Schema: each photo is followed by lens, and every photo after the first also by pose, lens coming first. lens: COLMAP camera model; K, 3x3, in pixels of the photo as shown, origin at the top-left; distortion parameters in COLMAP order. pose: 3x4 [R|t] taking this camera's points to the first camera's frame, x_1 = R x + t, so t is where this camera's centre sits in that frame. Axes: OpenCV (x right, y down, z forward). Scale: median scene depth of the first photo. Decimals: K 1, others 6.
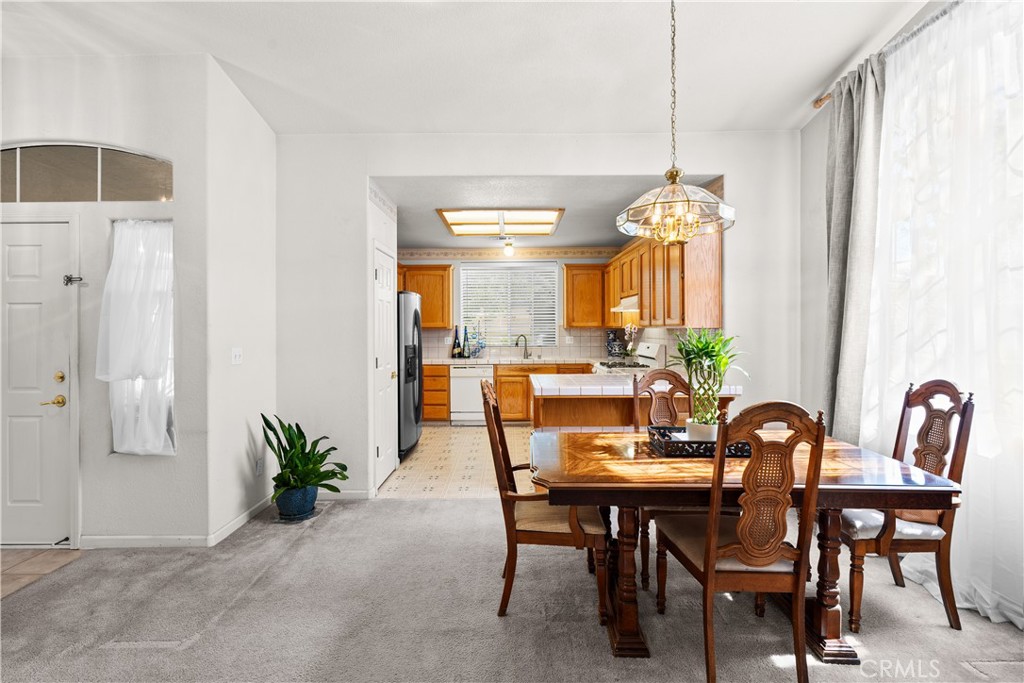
lens RADIAL K [[462.9, 0, 509.8], [0, 462.9, 330.3], [0, 0, 1]] dist [-0.008579, 0.003435]
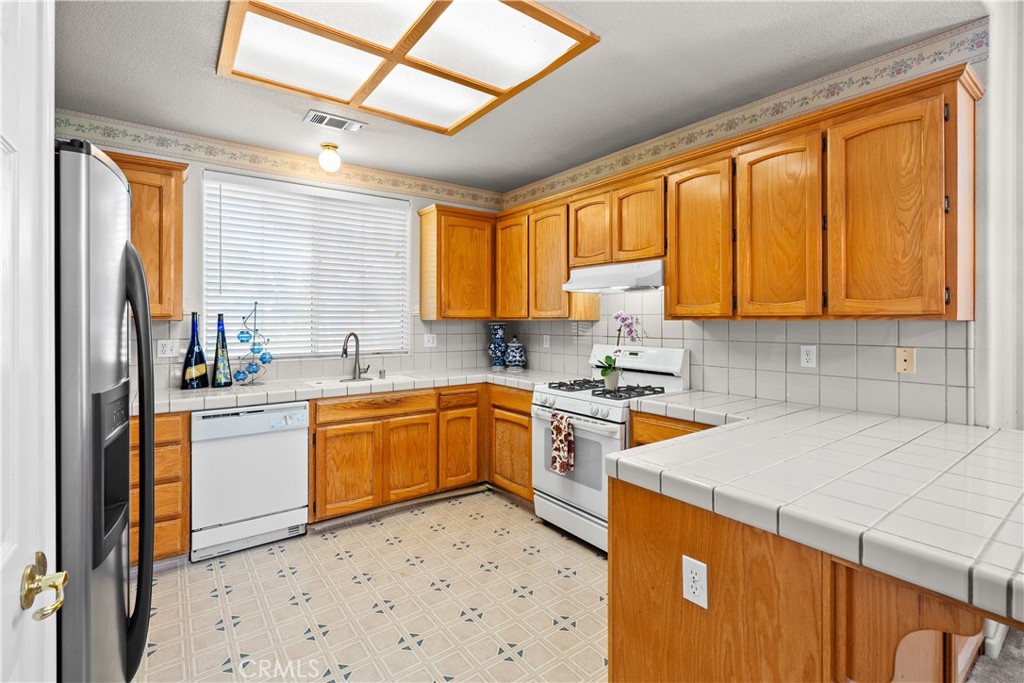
lens RADIAL K [[462.9, 0, 512.4], [0, 462.9, 319.6], [0, 0, 1]] dist [-0.008579, 0.003435]
pose [[0.804019, 0.003684, 0.594592, -0.316592], [0.000069, 0.999980, -0.006289, -0.003377], [-0.594603, 0.005097, 0.804003, 1.151809]]
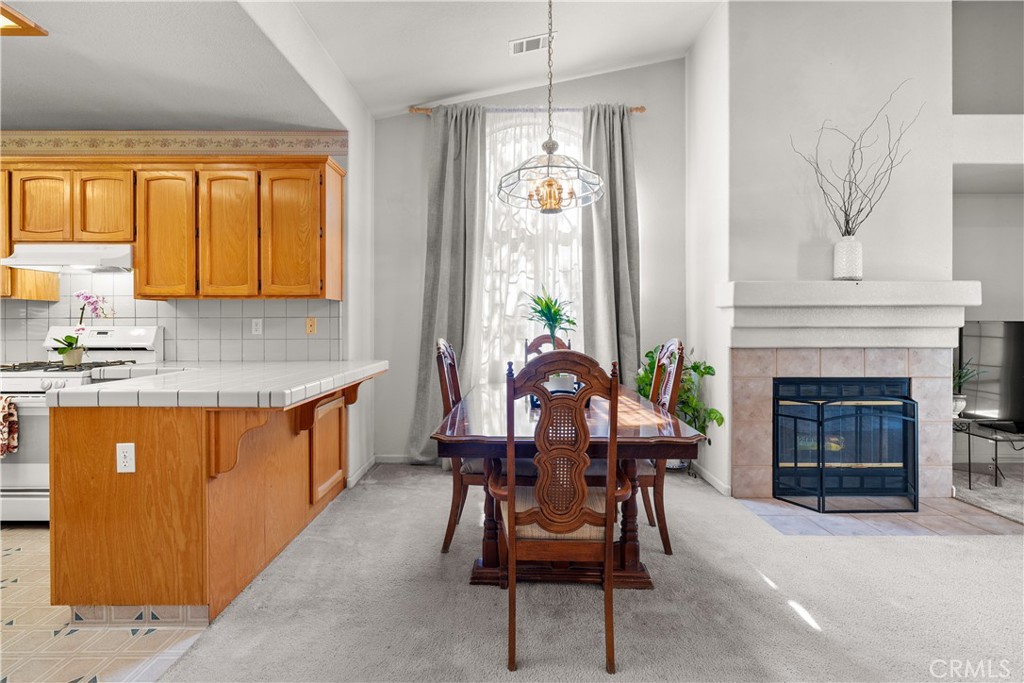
lens RADIAL K [[462.9, 0, 508.6], [0, 462.9, 325.1], [0, 0, 1]] dist [-0.008579, 0.003435]
pose [[0.002602, 0.001268, 0.999996, -0.555729], [0.005891, 0.999982, -0.001284, 0.057476], [-0.999979, 0.005894, 0.002594, 0.869815]]
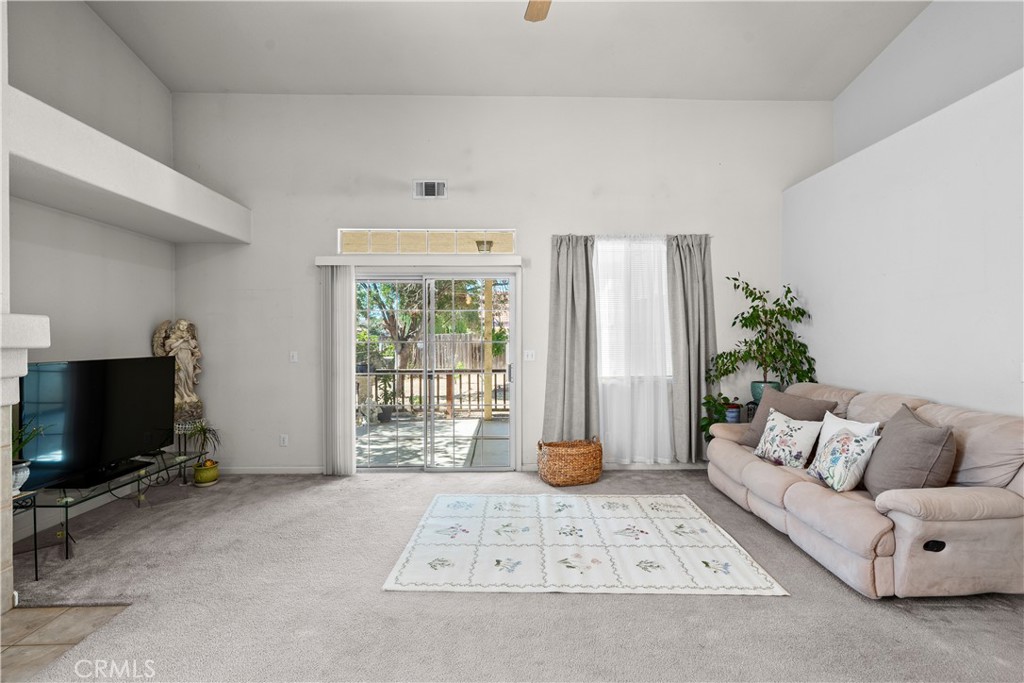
lens RADIAL K [[462.9, 0, 512.7], [0, 462.9, 343.1], [0, 0, 1]] dist [-0.008579, 0.003435]
pose [[-0.999513, 0.003292, -0.031027, -0.308206], [0.002781, 0.999860, 0.016473, -0.000638], [0.031077, 0.016379, -0.999383, 0.645470]]
